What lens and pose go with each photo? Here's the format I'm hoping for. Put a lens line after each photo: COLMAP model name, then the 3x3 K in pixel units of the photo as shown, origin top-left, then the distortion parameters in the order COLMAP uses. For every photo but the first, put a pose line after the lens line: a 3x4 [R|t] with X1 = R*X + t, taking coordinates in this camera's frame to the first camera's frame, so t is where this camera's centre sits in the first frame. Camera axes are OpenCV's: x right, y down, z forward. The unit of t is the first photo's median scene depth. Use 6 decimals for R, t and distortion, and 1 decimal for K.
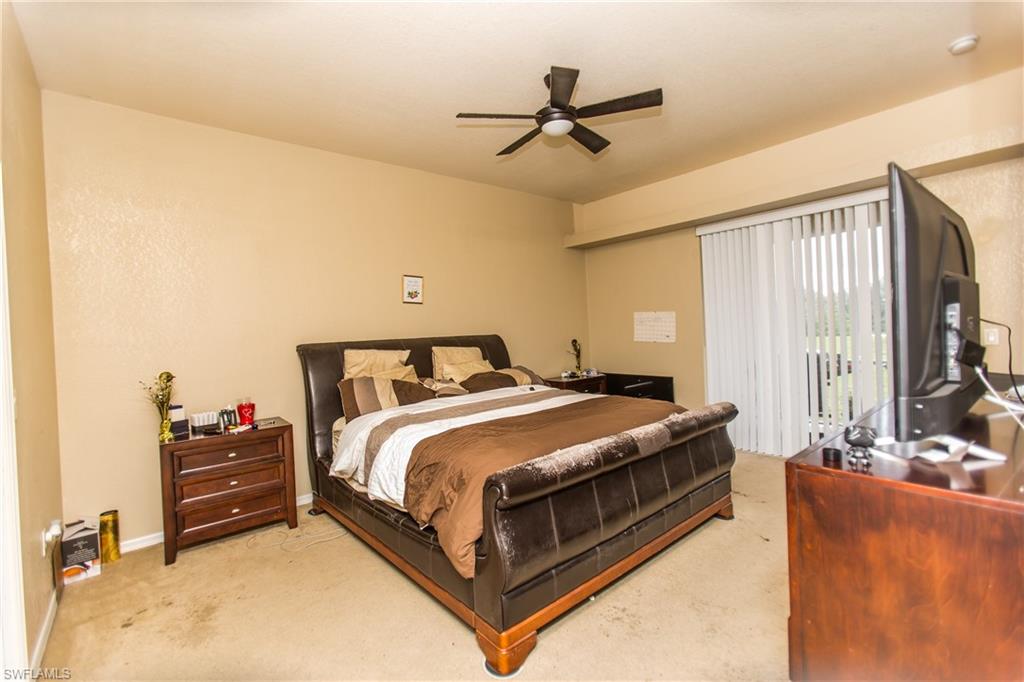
lens RADIAL K [[451.3, 0, 510.7], [0, 451.3, 334.9], [0, 0, 1]] dist [-0.017339, 0.017722]
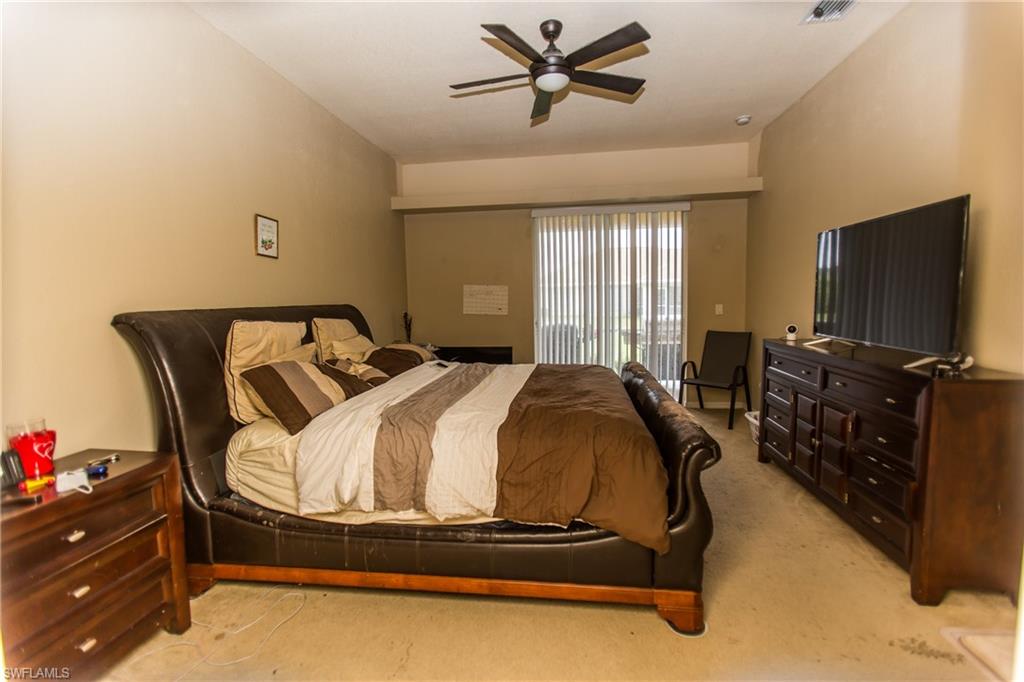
lens RADIAL K [[451.3, 0, 510.7], [0, 451.3, 334.9], [0, 0, 1]] dist [-0.017339, 0.017722]
pose [[0.745296, -0.029380, 0.666086, -0.400177], [-0.002527, 0.998897, 0.046887, 0.016874], [-0.666729, -0.036628, 0.744400, 0.223783]]
